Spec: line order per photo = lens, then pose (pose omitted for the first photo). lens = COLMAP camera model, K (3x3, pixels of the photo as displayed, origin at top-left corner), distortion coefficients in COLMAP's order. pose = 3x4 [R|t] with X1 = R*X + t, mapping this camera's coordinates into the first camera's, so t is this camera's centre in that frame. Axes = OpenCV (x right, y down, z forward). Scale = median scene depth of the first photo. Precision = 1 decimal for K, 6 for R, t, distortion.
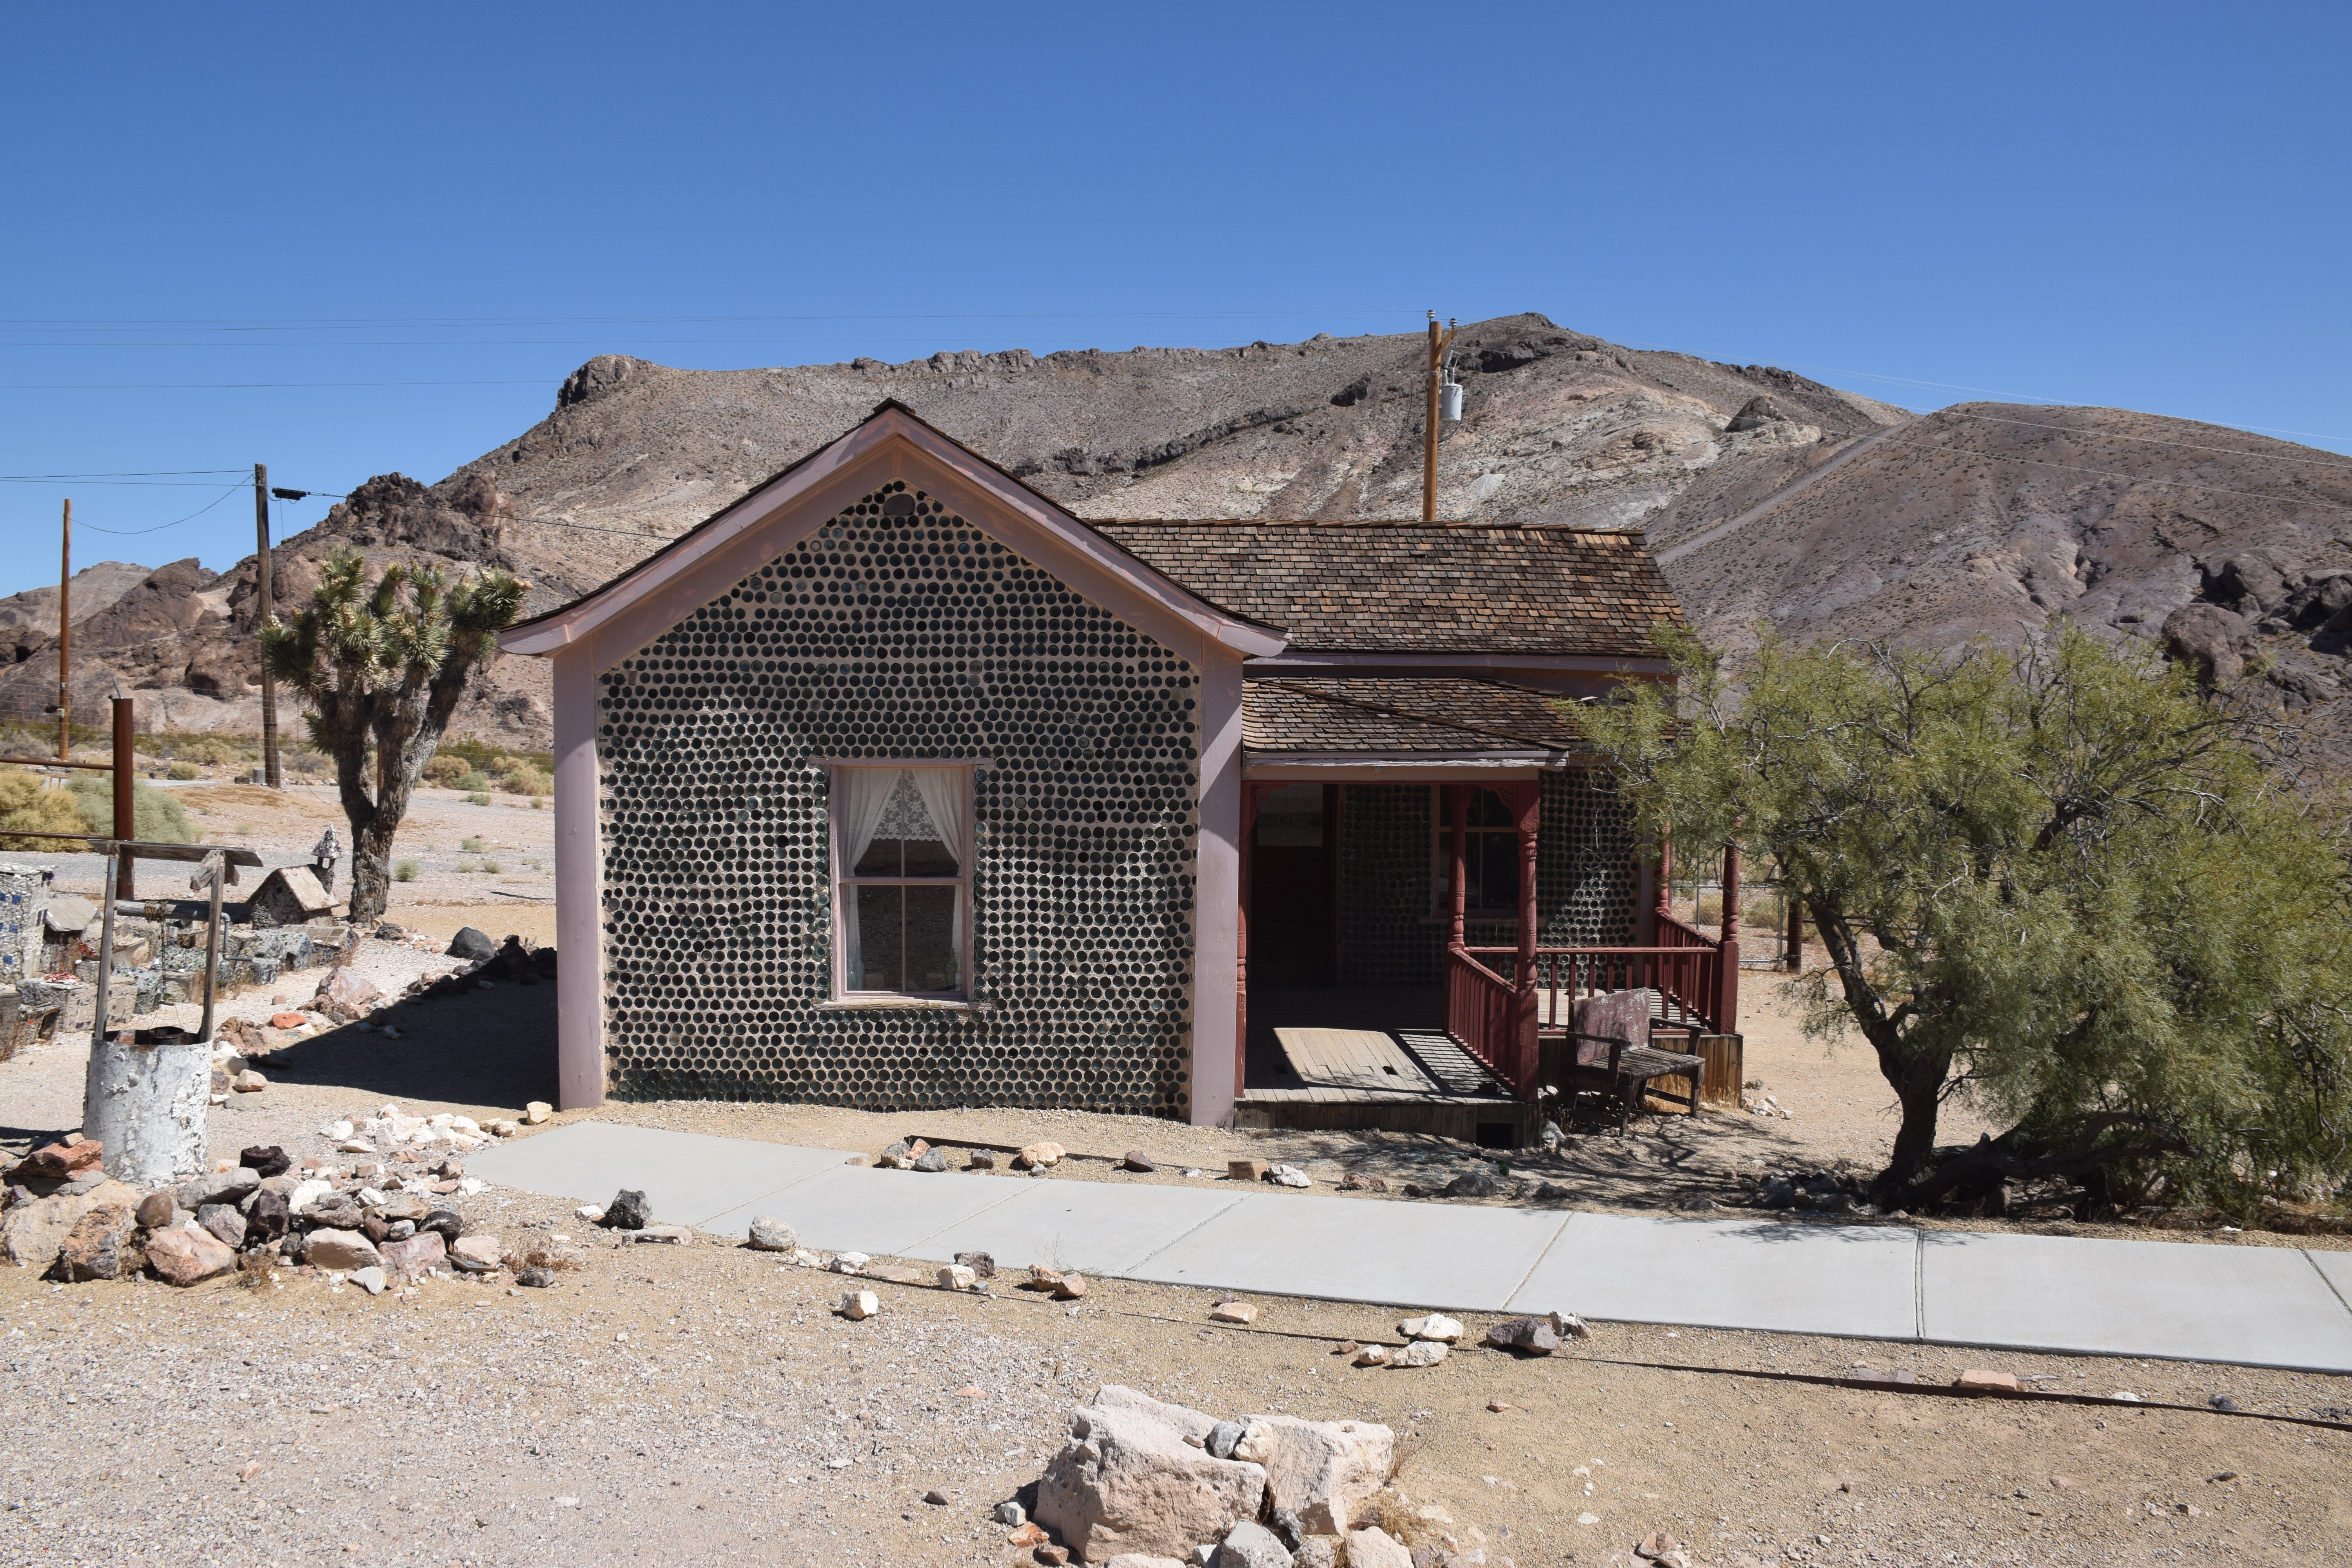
lens RADIAL K [[1849.1, 0, 1170.6], [0, 1849.1, 798.0], [0, 0, 1]] dist [-0.151134, 0.101225]
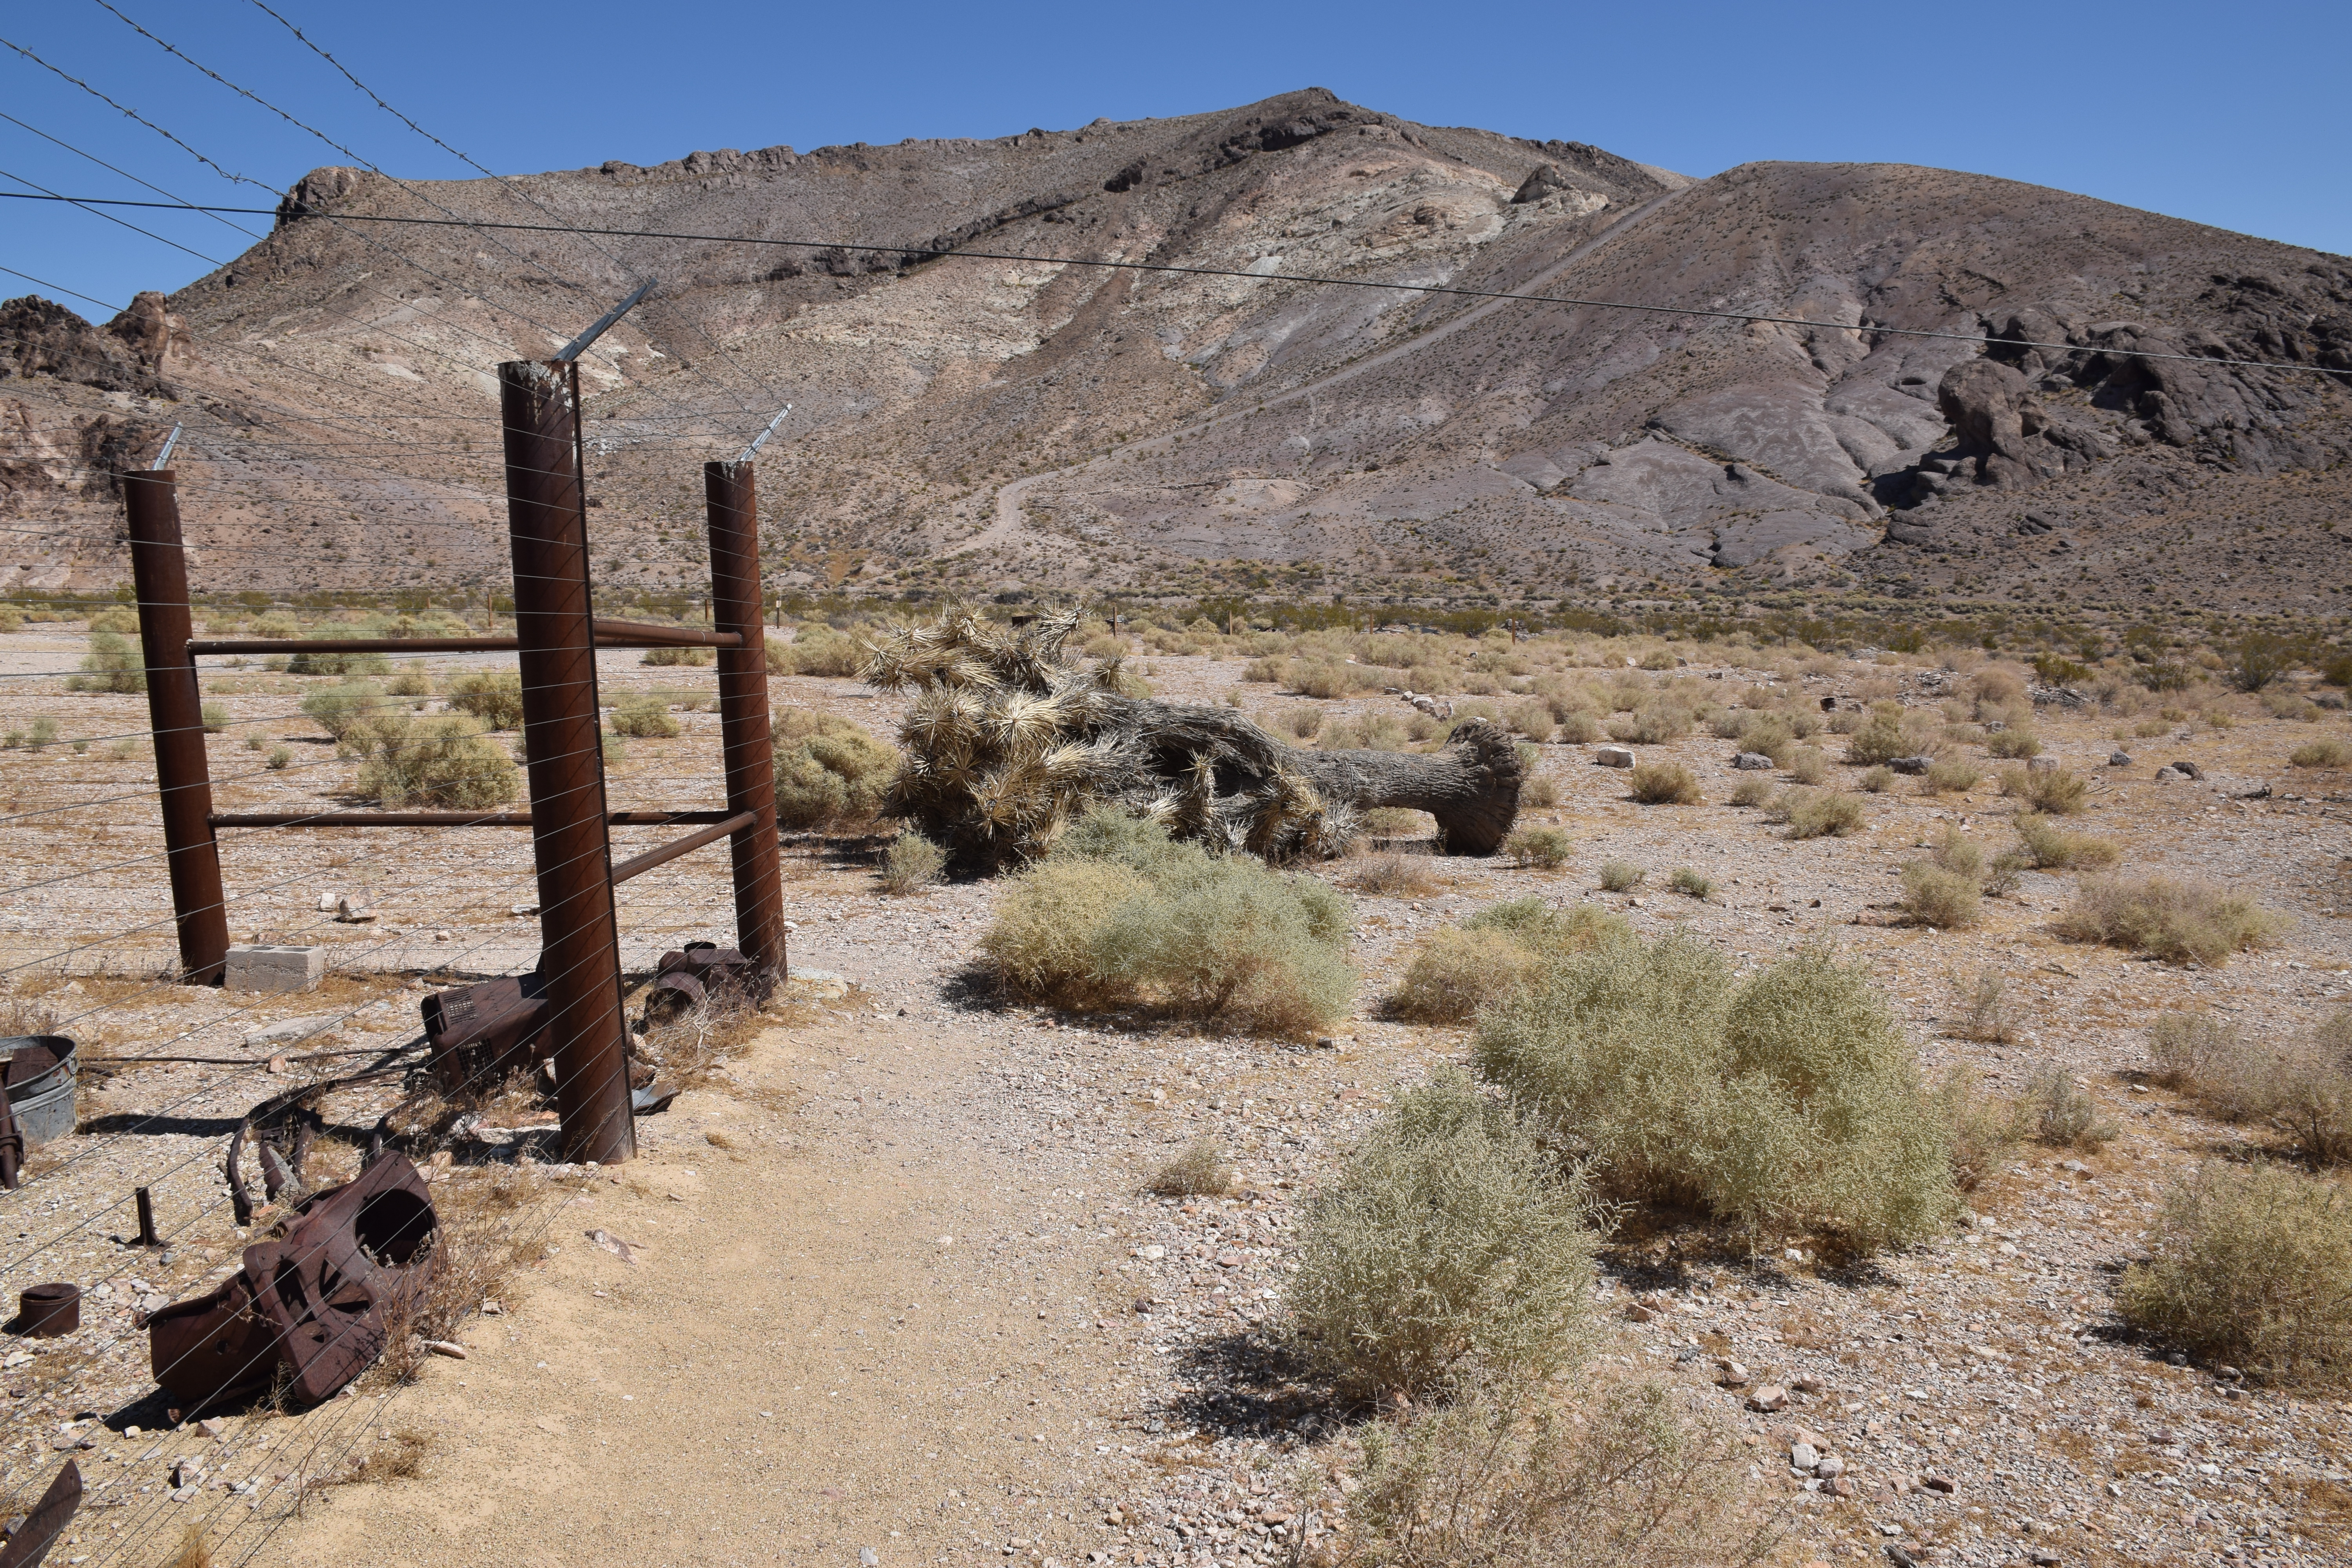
lens RADIAL K [[1849.1, 0, 1173.3], [0, 1849.1, 796.6], [0, 0, 1]] dist [-0.151134, 0.101225]
pose [[0.995483, -0.053001, 0.078765, 1.617859], [0.044872, 0.993811, 0.101616, 0.131996], [-0.083664, -0.097622, 0.991701, 1.699586]]
